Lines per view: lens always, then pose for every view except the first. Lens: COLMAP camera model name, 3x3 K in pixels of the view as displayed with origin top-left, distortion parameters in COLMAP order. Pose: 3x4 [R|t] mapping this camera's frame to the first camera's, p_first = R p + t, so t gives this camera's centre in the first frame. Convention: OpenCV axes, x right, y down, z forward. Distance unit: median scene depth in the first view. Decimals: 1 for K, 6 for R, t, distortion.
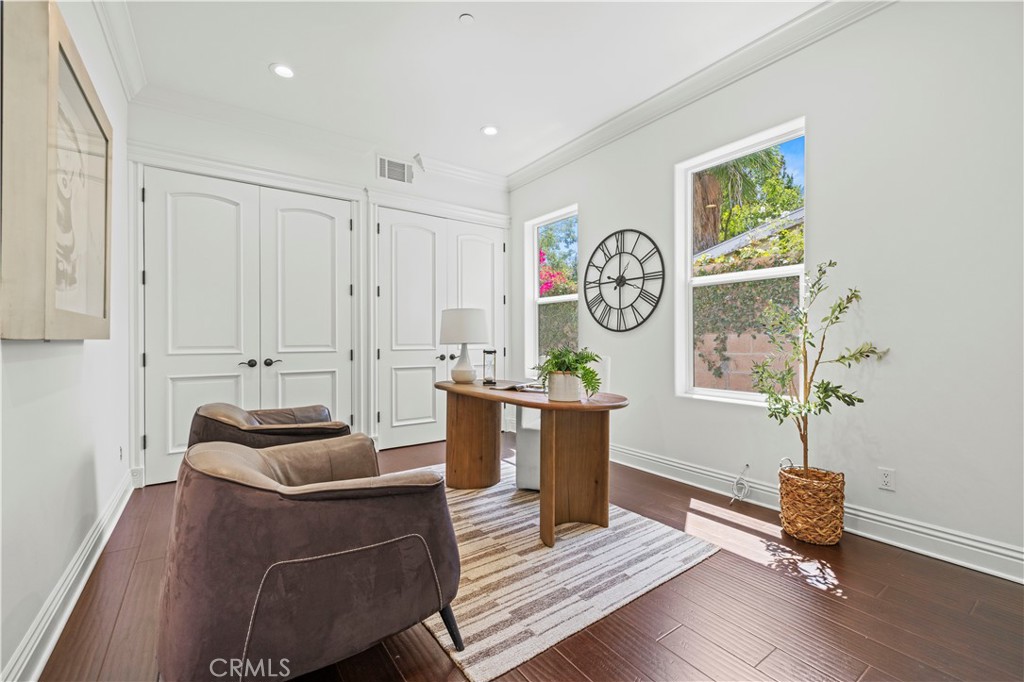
lens RADIAL K [[435.8, 0, 503.2], [0, 435.8, 341.3], [0, 0, 1]] dist [0.003912, -0.000484]
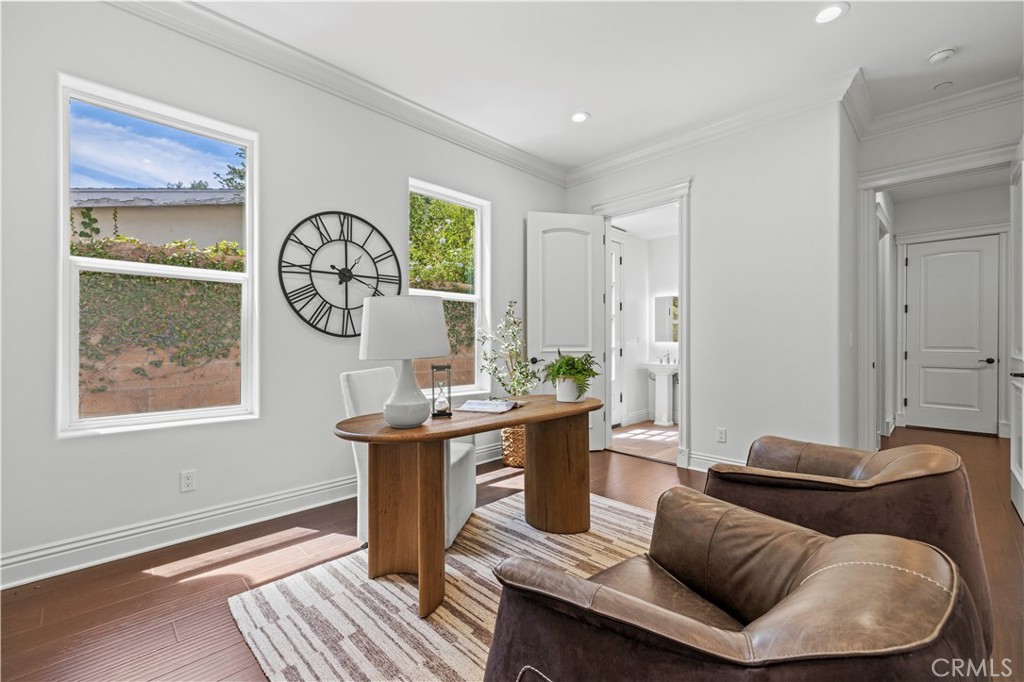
lens RADIAL K [[435.8, 0, 510.8], [0, 435.8, 341.8], [0, 0, 1]] dist [0.003912, -0.000484]
pose [[-0.187166, 0.002718, 0.982324, -0.585818], [0.005534, 0.999983, -0.001712, -0.010414], [-0.982313, 0.005116, -0.187178, 0.848196]]
